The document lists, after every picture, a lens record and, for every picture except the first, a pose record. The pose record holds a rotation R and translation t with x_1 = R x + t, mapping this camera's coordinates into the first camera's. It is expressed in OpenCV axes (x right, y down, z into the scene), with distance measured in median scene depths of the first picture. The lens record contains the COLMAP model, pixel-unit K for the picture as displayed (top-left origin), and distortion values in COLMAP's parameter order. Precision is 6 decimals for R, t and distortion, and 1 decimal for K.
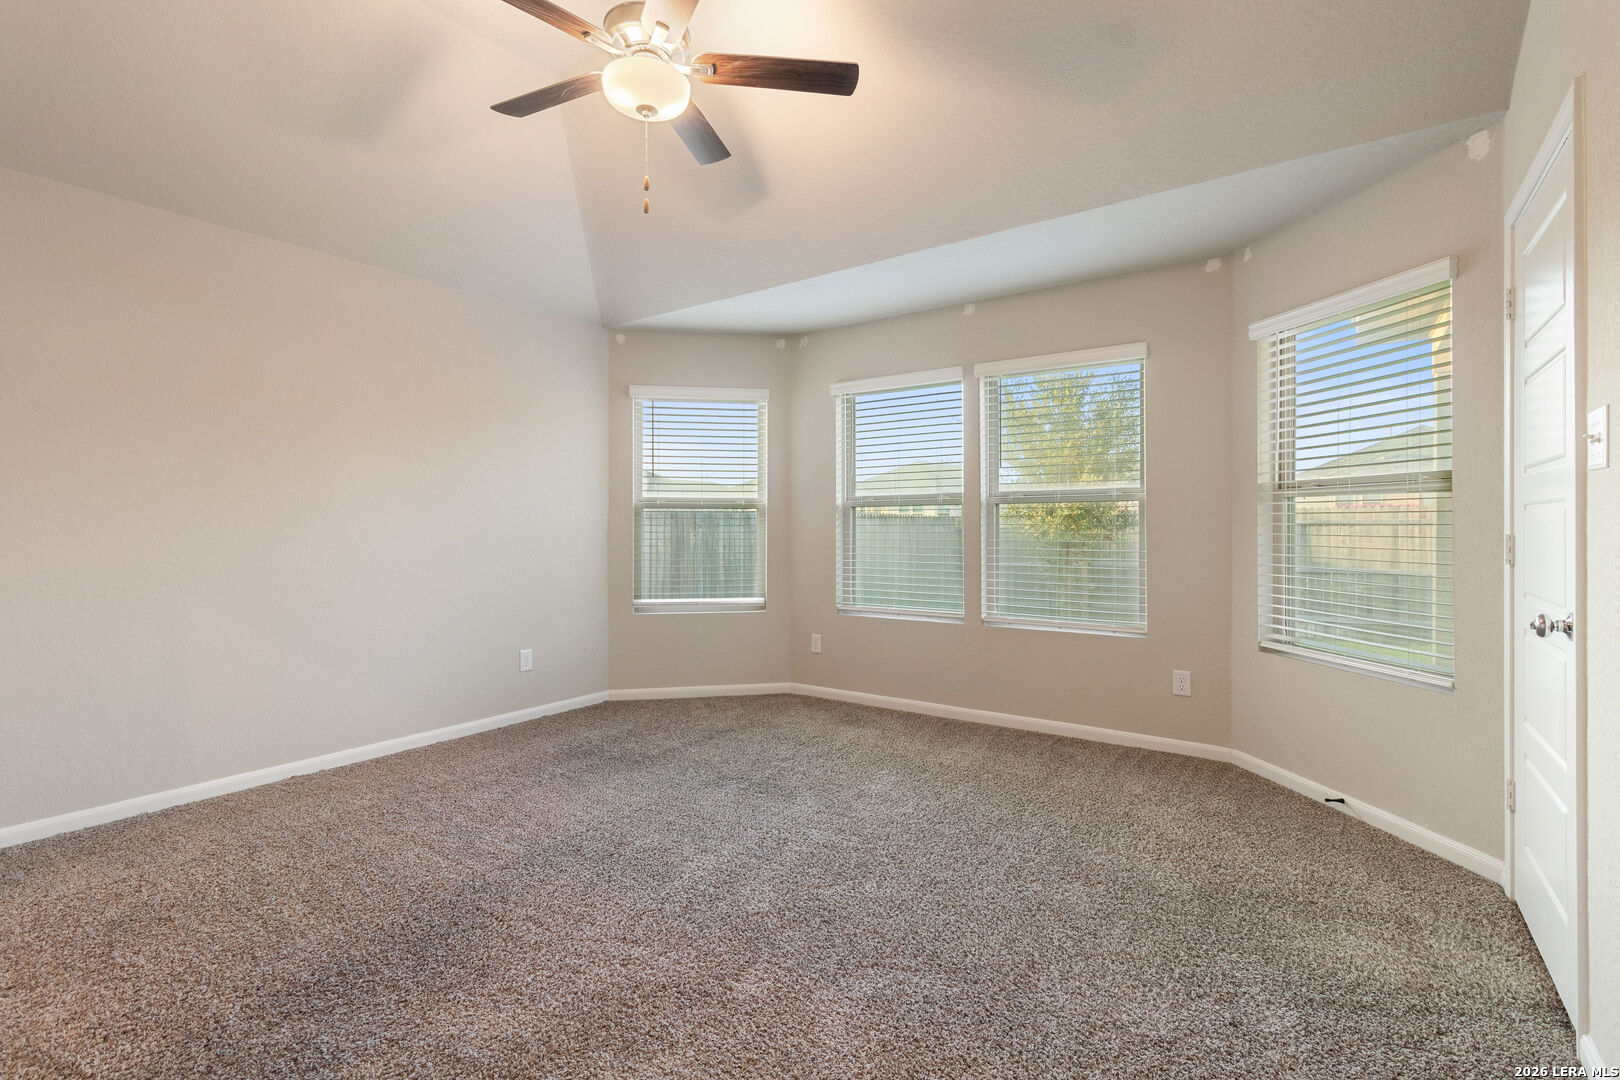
lens RADIAL K [[749.0, 0, 811.6], [0, 749.0, 525.1], [0, 0, 1]] dist [0.009244, -0.000206]
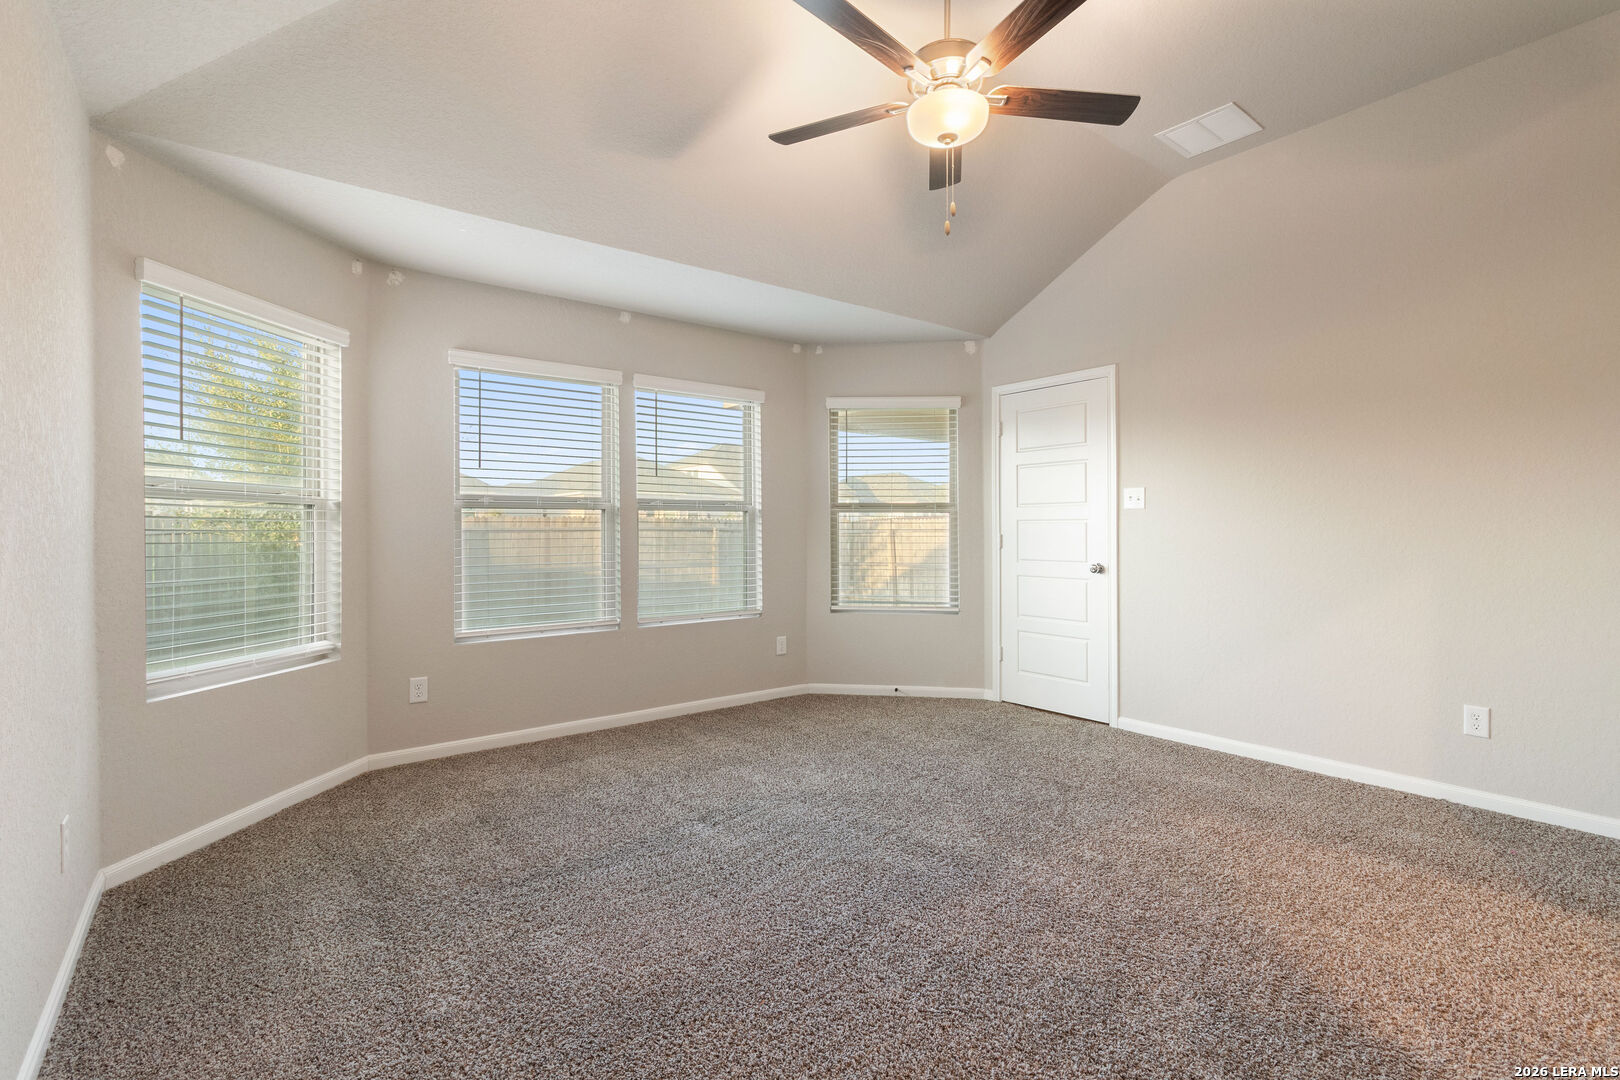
lens RADIAL K [[749.0, 0, 811.6], [0, 749.0, 525.1], [0, 0, 1]] dist [0.009244, -0.000206]
pose [[0.288068, 0.007240, 0.957583, -0.684019], [0.001378, 0.999967, -0.007976, 0.001085], [-0.957609, 0.003617, 0.288049, 0.469213]]
